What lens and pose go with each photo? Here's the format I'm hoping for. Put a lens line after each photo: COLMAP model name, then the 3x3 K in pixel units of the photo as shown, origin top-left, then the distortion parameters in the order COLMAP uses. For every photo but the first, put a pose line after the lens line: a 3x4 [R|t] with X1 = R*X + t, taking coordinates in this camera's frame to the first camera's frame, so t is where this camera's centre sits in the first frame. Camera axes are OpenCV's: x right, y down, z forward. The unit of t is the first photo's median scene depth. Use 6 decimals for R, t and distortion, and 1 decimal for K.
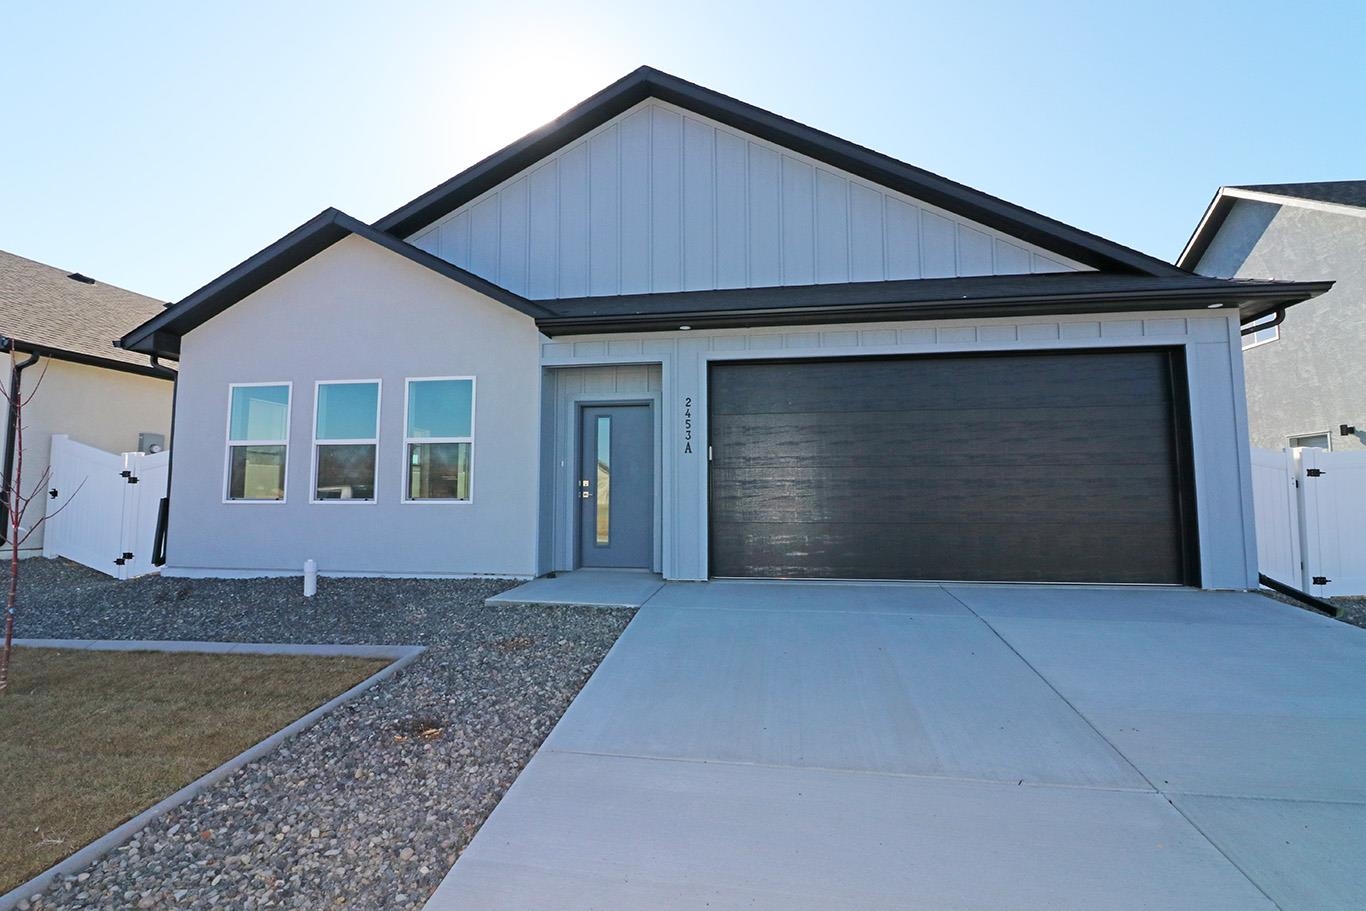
lens RADIAL K [[537.1, 0, 683.0], [0, 537.1, 455.5], [0, 0, 1]] dist [-0.001832, 0.000092]
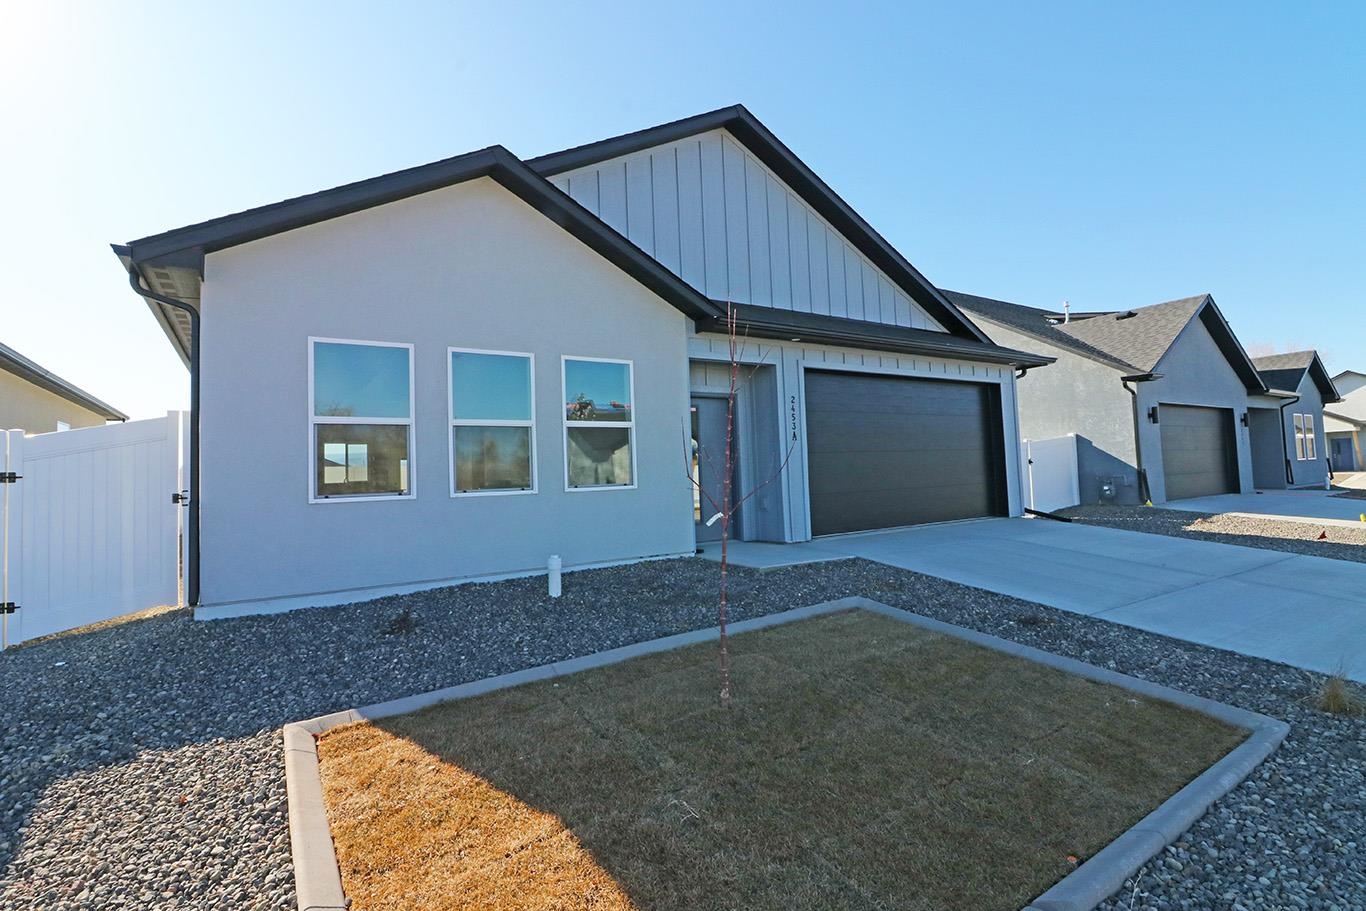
lens RADIAL K [[541.6, 0, 683.0], [0, 541.6, 455.5], [0, 0, 1]] dist [0.000556, 0.000026]
pose [[0.809587, -0.005692, 0.586972, -0.878336], [-0.006443, 0.999807, 0.018581, 0.008066], [-0.586964, -0.018825, 0.809394, 0.124226]]
